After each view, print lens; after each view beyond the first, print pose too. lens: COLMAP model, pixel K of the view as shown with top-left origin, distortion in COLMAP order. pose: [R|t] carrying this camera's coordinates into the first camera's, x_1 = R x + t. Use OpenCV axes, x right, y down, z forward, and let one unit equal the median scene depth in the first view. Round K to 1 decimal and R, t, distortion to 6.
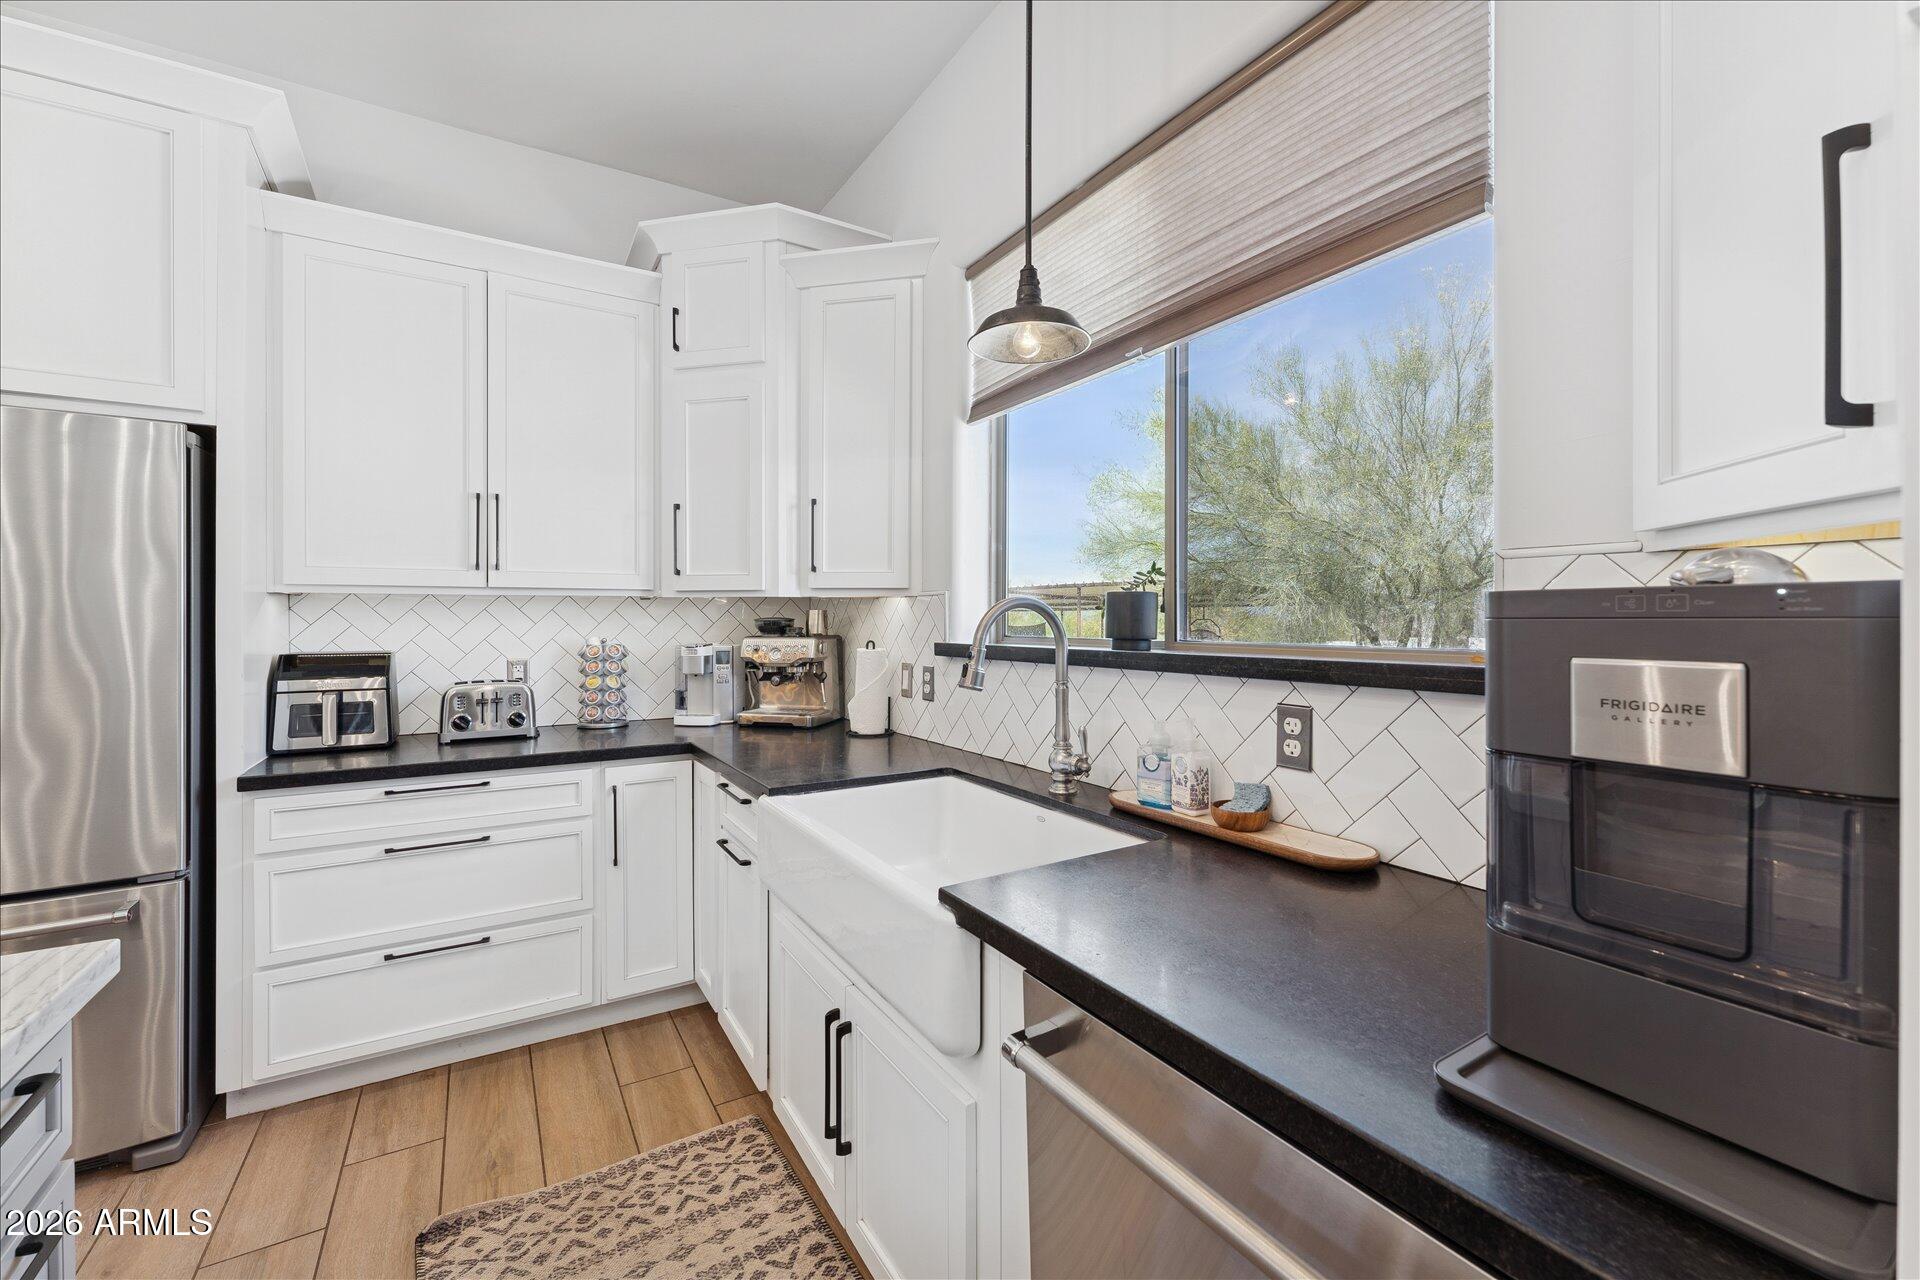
lens RADIAL K [[783.4, 0, 953.6], [0, 783.4, 619.4], [0, 0, 1]] dist [0.000019, -0.000041]
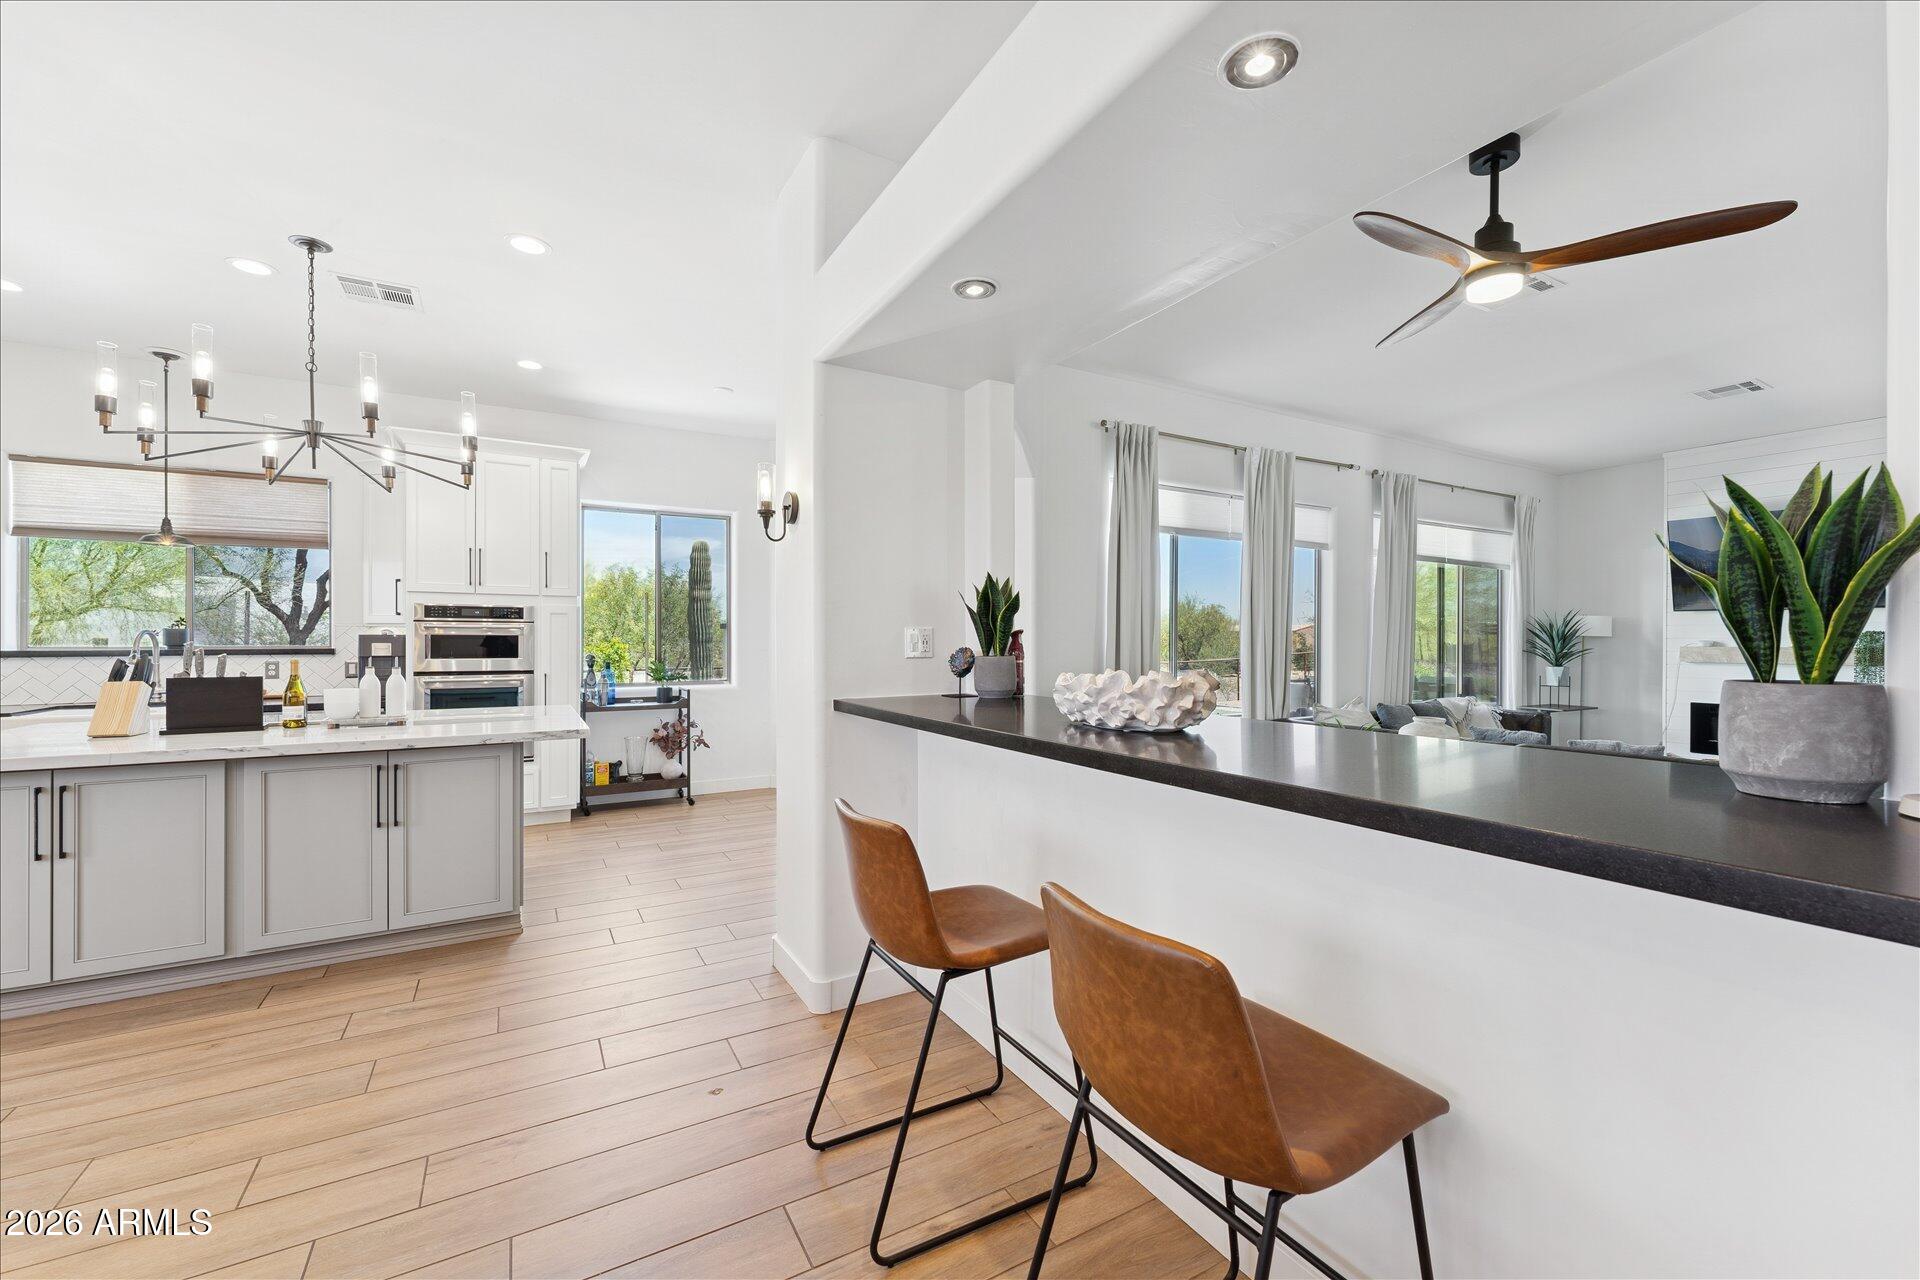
lens RADIAL K [[768.1, 0, 963.4], [0, 768.1, 640.8], [0, 0, 1]] dist [0.001454, 0.000078]
pose [[0.017582, -0.002508, 0.999842, -1.804061], [-0.001768, 0.999995, 0.002540, -0.002523], [-0.999844, -0.001812, 0.017578, -1.342927]]
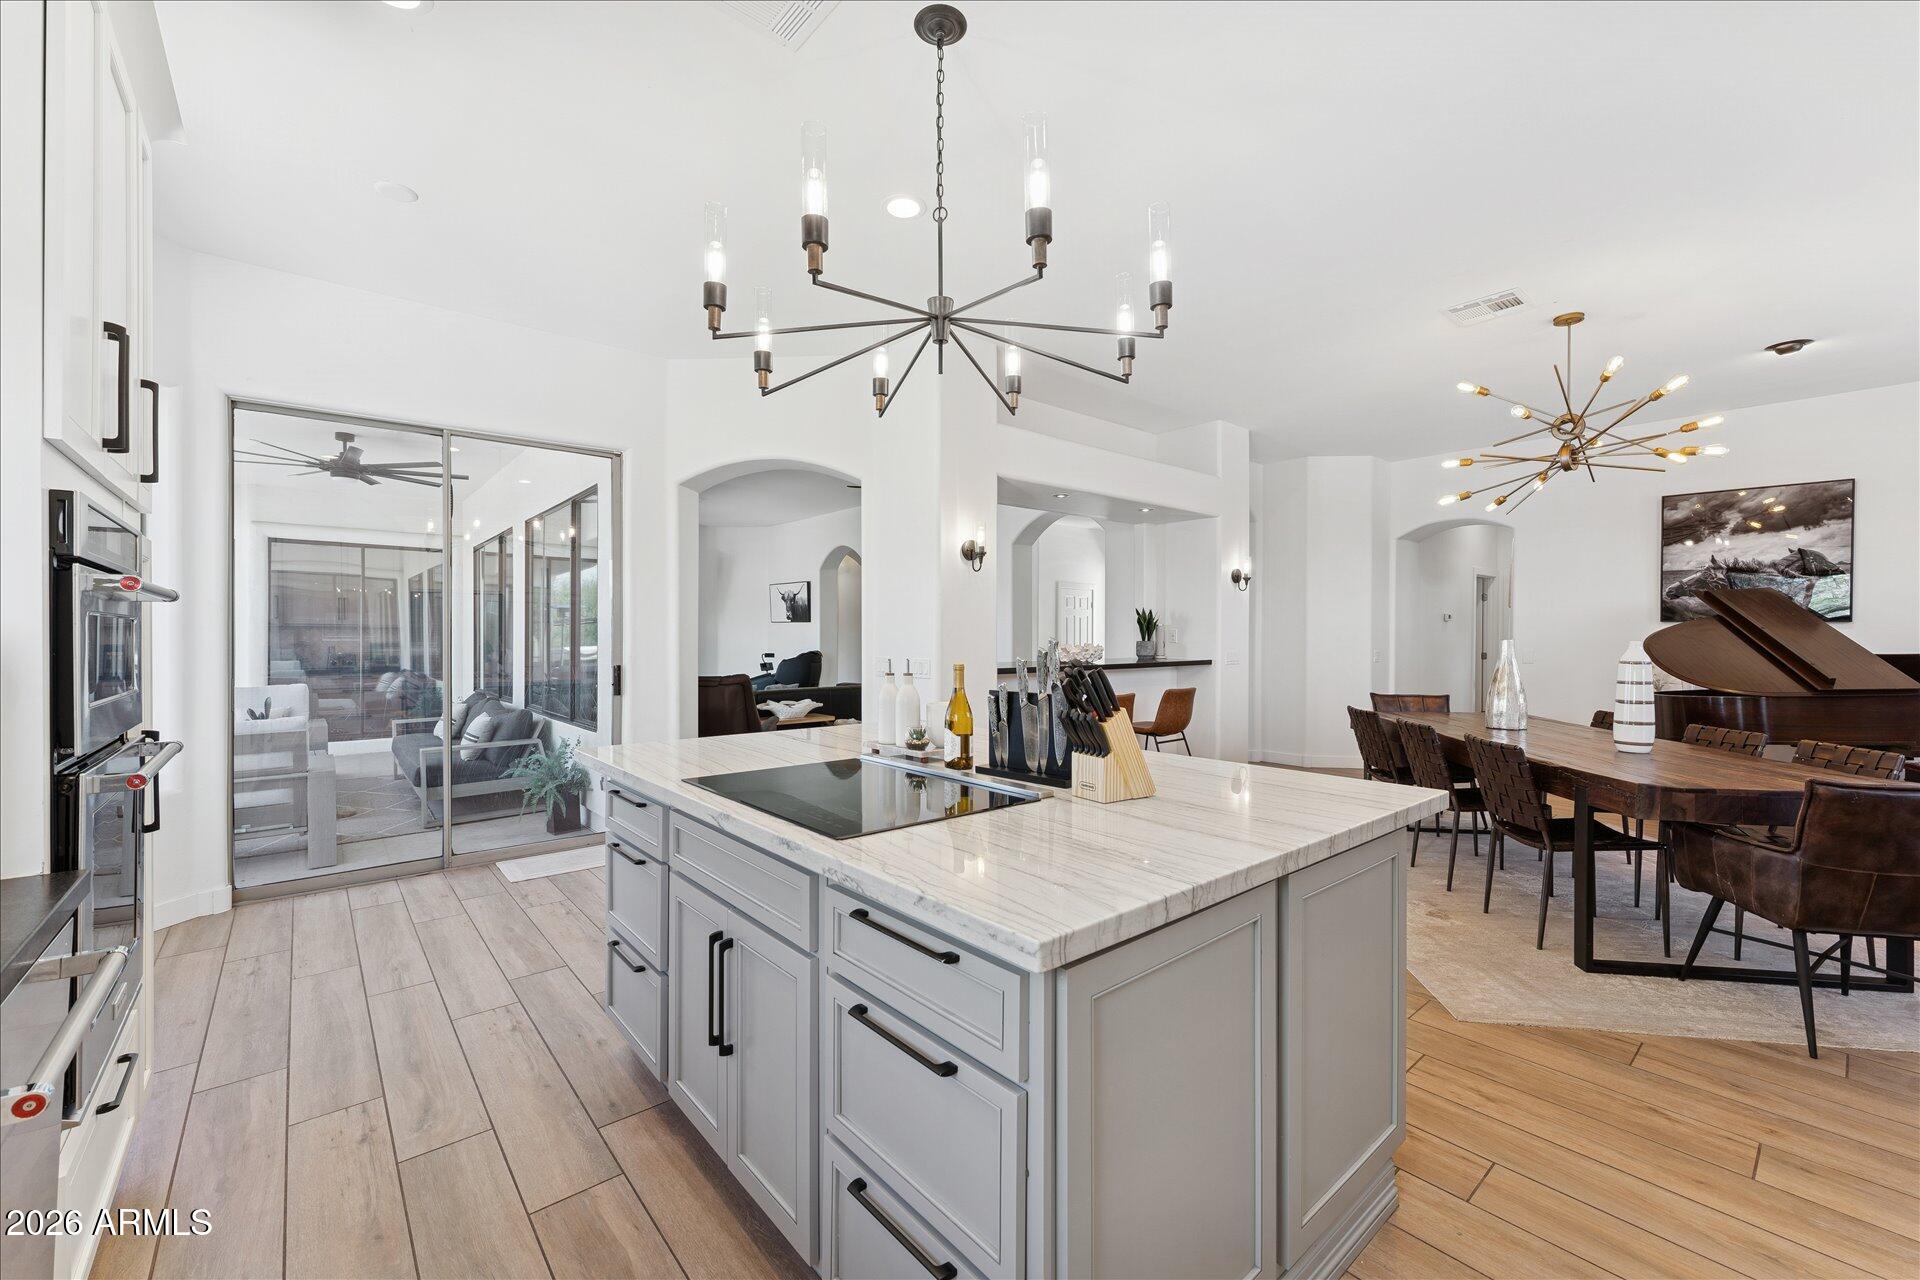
lens RADIAL K [[768.1, 0, 963.4], [0, 768.1, 640.8], [0, 0, 1]] dist [0.001454, 0.000078]
pose [[-0.986209, -0.002759, -0.165484, -0.309725], [-0.003710, 0.999978, 0.005438, 0.002353], [0.165466, 0.005977, -0.986197, 0.761804]]
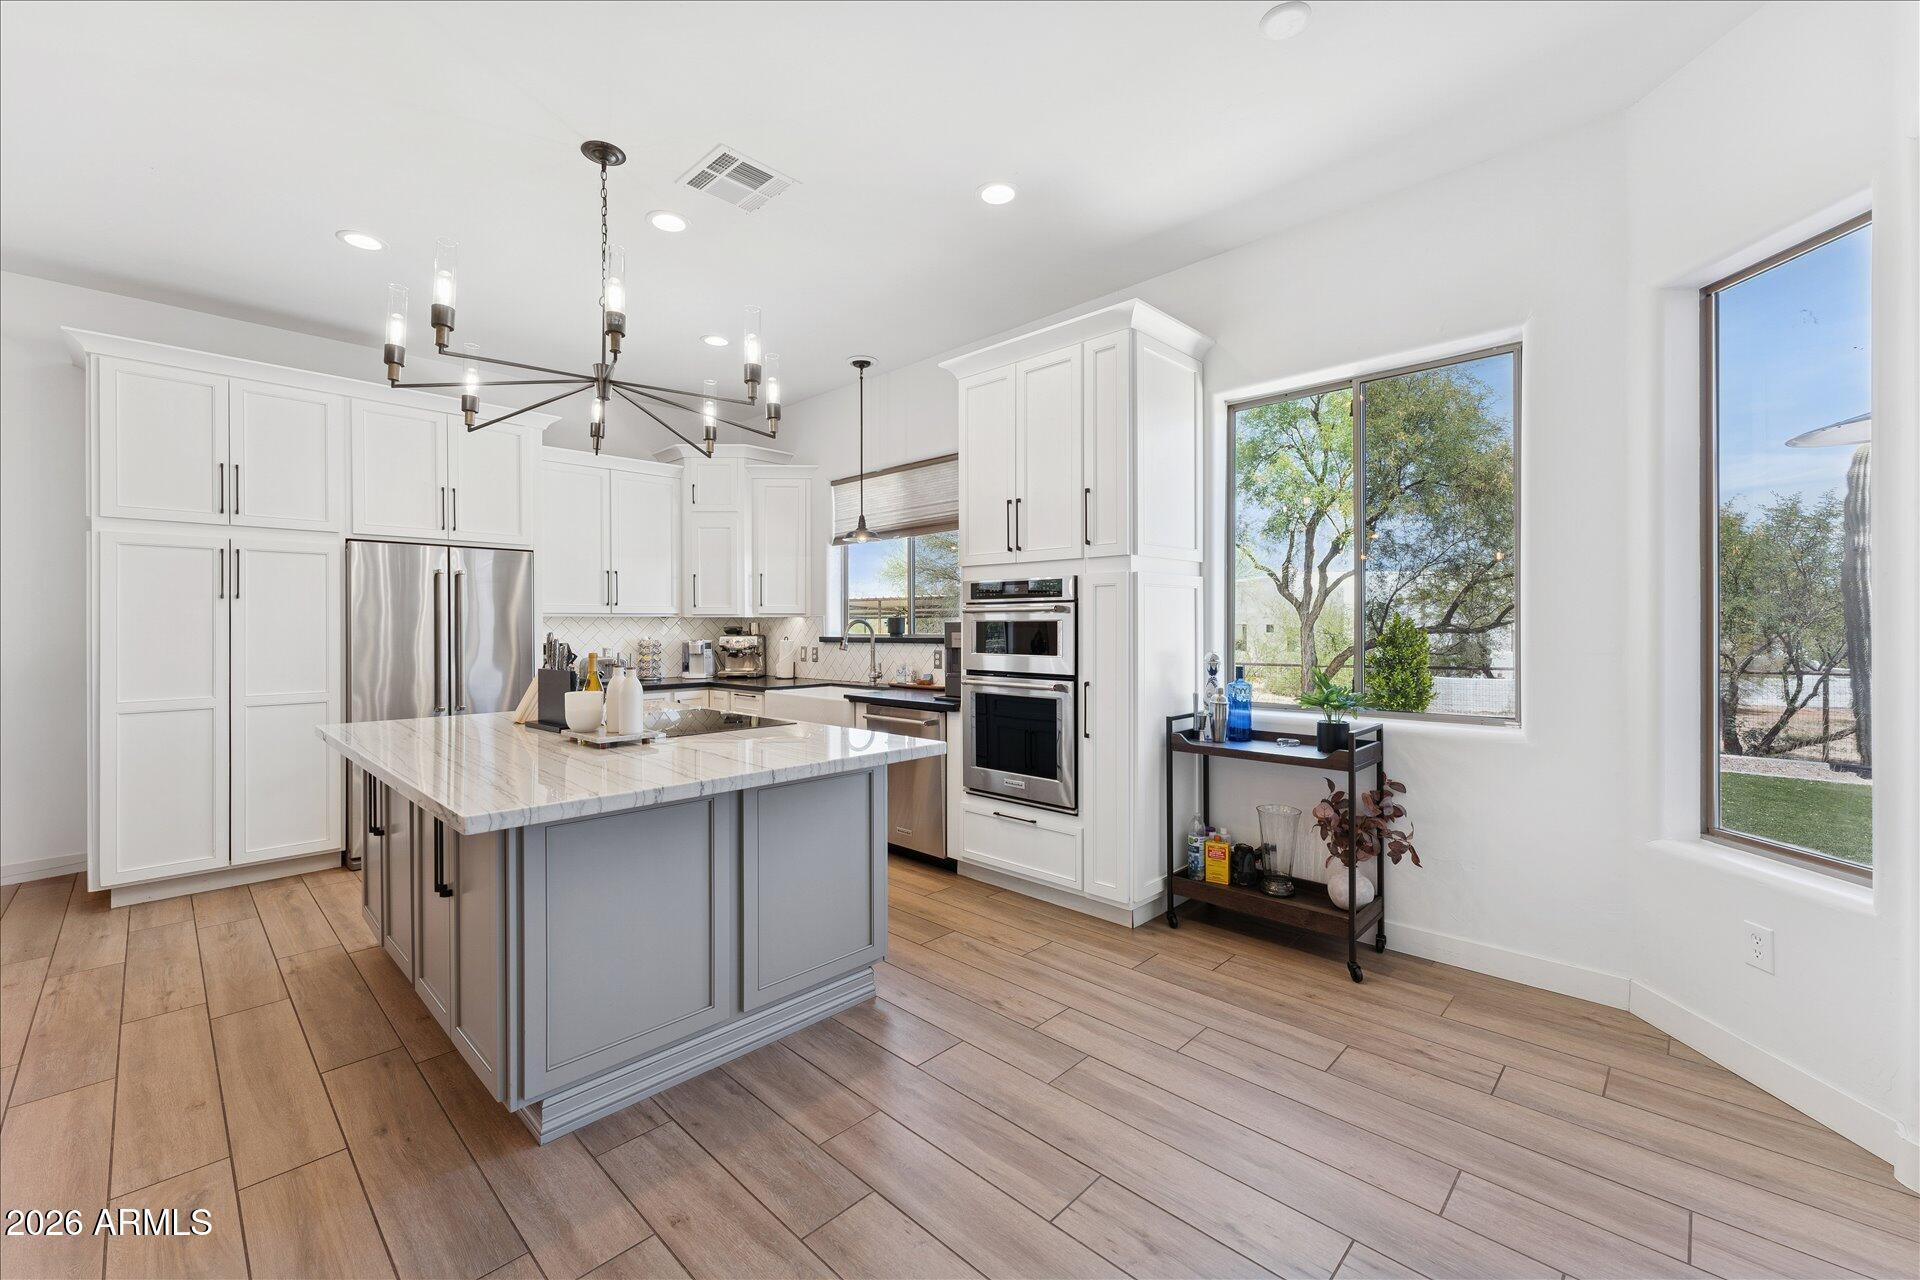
lens RADIAL K [[776.0, 0, 956.0], [0, 776.0, 626.6], [0, 0, 1]] dist [-0.000101, -0.000120]
pose [[0.967350, -0.004962, 0.253397, -0.219780], [0.004658, 0.999988, 0.001801, -0.003702], [-0.253403, -0.000562, 0.967361, -1.401139]]
